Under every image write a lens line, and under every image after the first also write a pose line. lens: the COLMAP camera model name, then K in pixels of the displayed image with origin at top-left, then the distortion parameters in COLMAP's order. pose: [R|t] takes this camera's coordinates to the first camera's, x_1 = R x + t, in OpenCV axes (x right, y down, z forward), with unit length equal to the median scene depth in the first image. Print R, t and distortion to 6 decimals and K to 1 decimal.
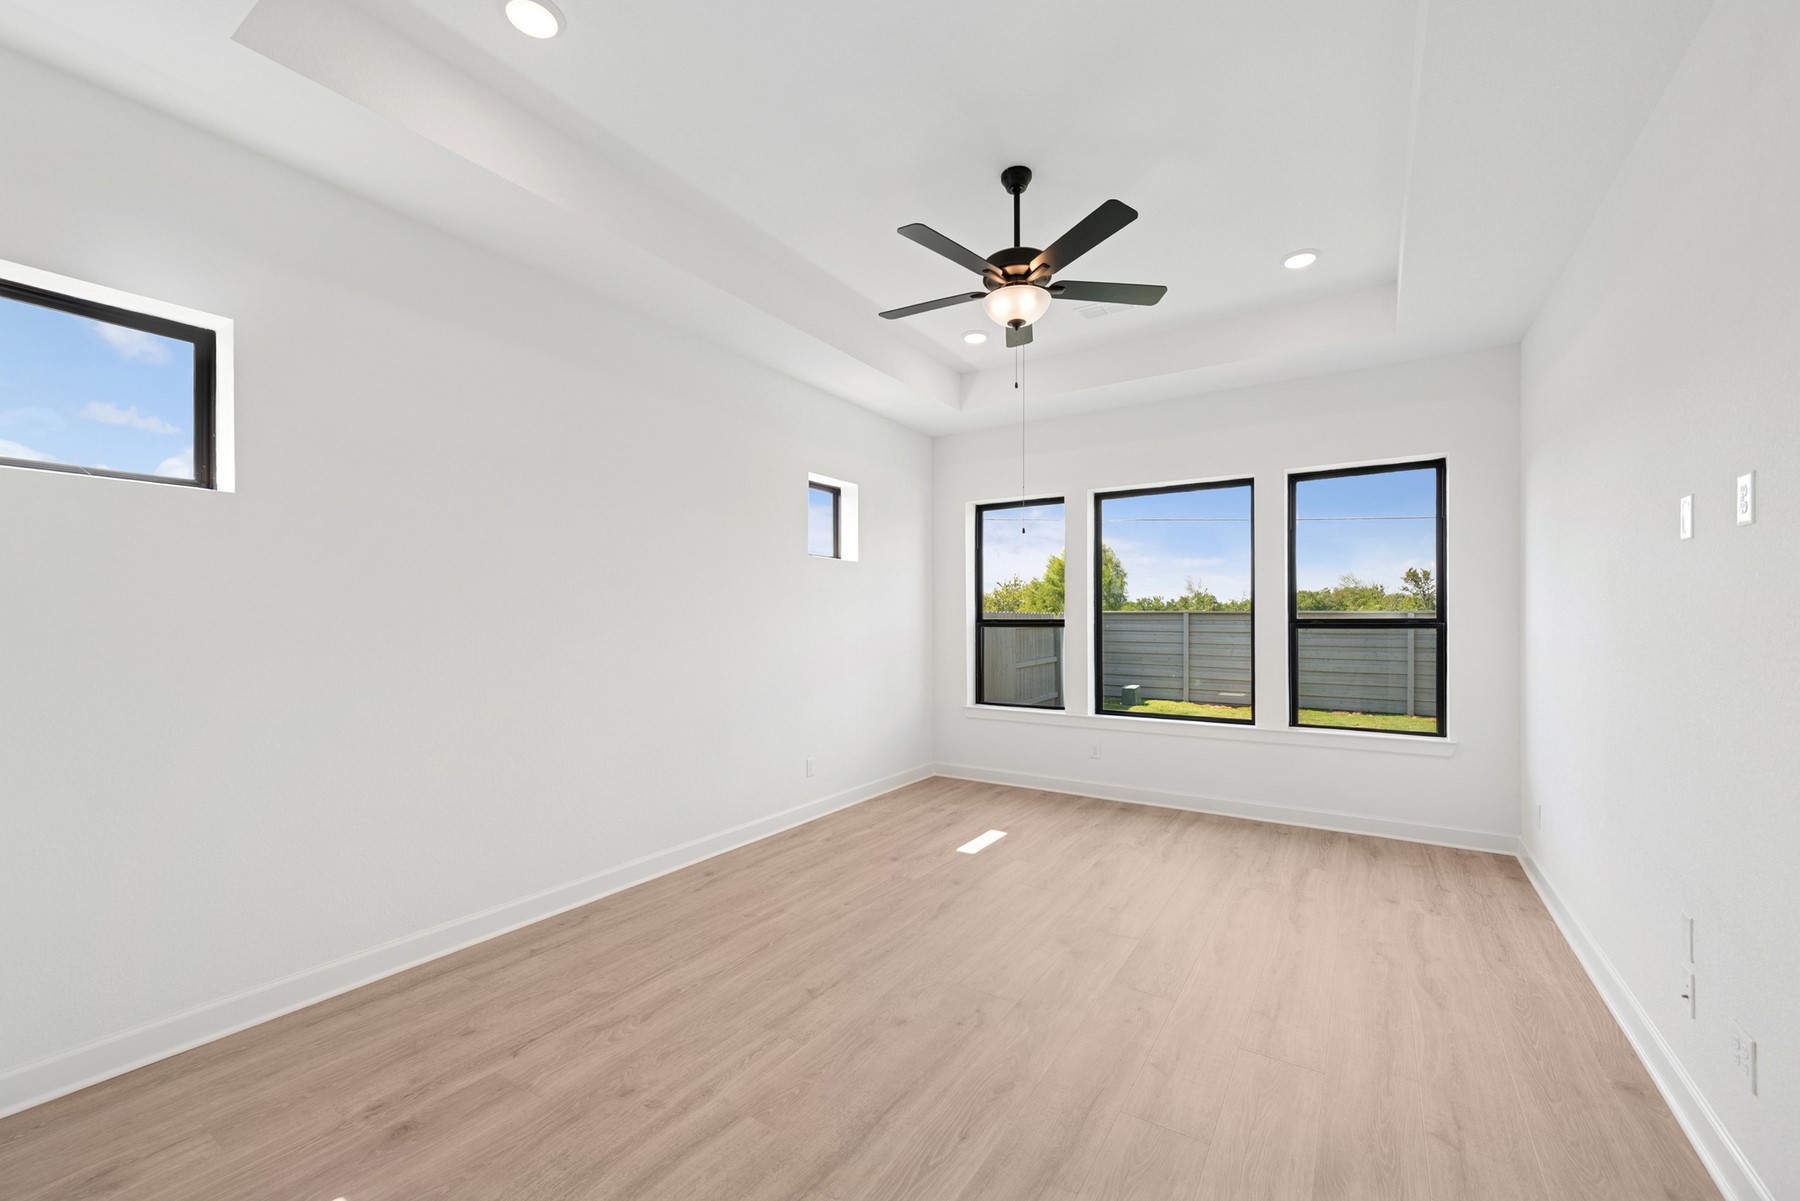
lens RADIAL K [[728.6, 0, 905.4], [0, 728.6, 623.8], [0, 0, 1]] dist [0.000298, -0.000425]
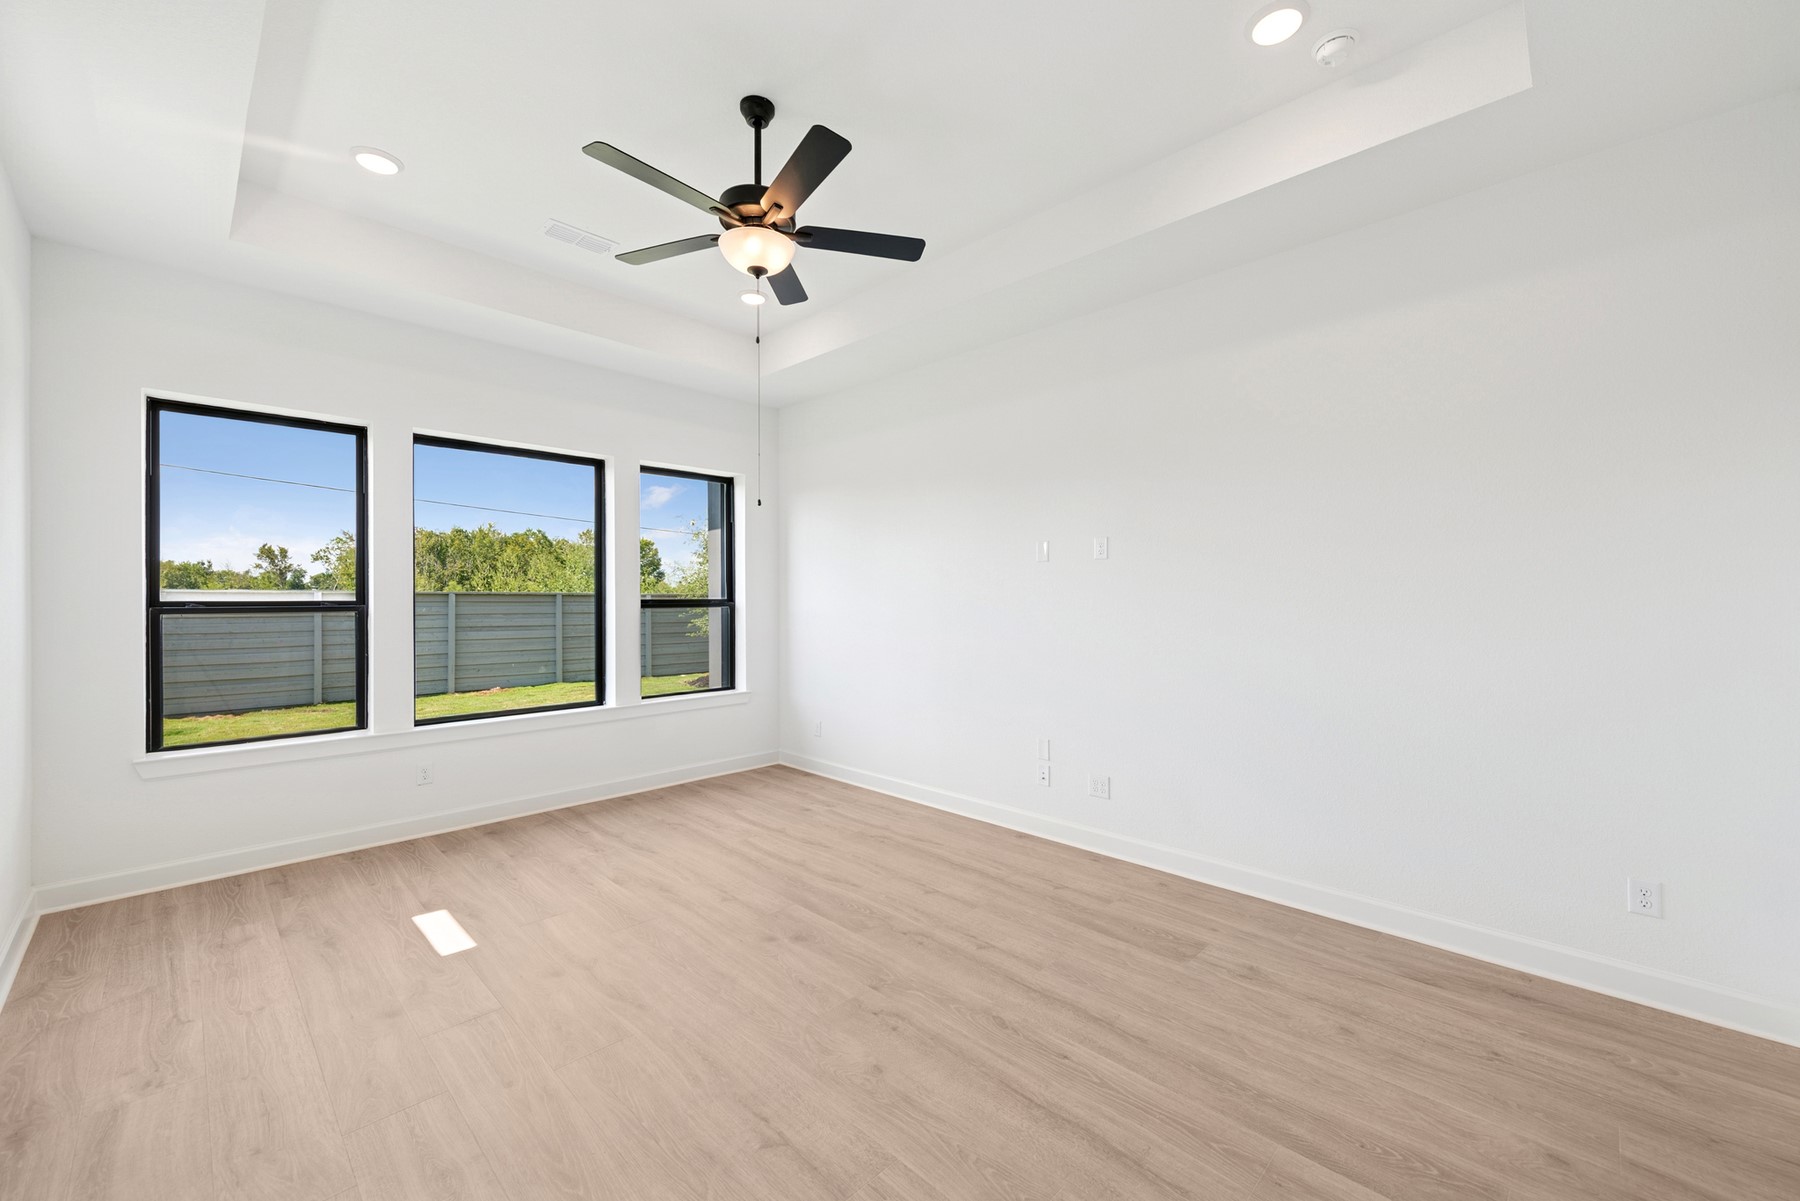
lens RADIAL K [[719.8, 0, 904.8], [0, 719.8, 610.0], [0, 0, 1]] dist [0.001713, -0.000676]
pose [[0.187890, -0.019118, 0.982004, -0.434639], [0.011473, 0.999785, 0.017269, -0.004018], [-0.982123, 0.008022, 0.188069, 0.425282]]
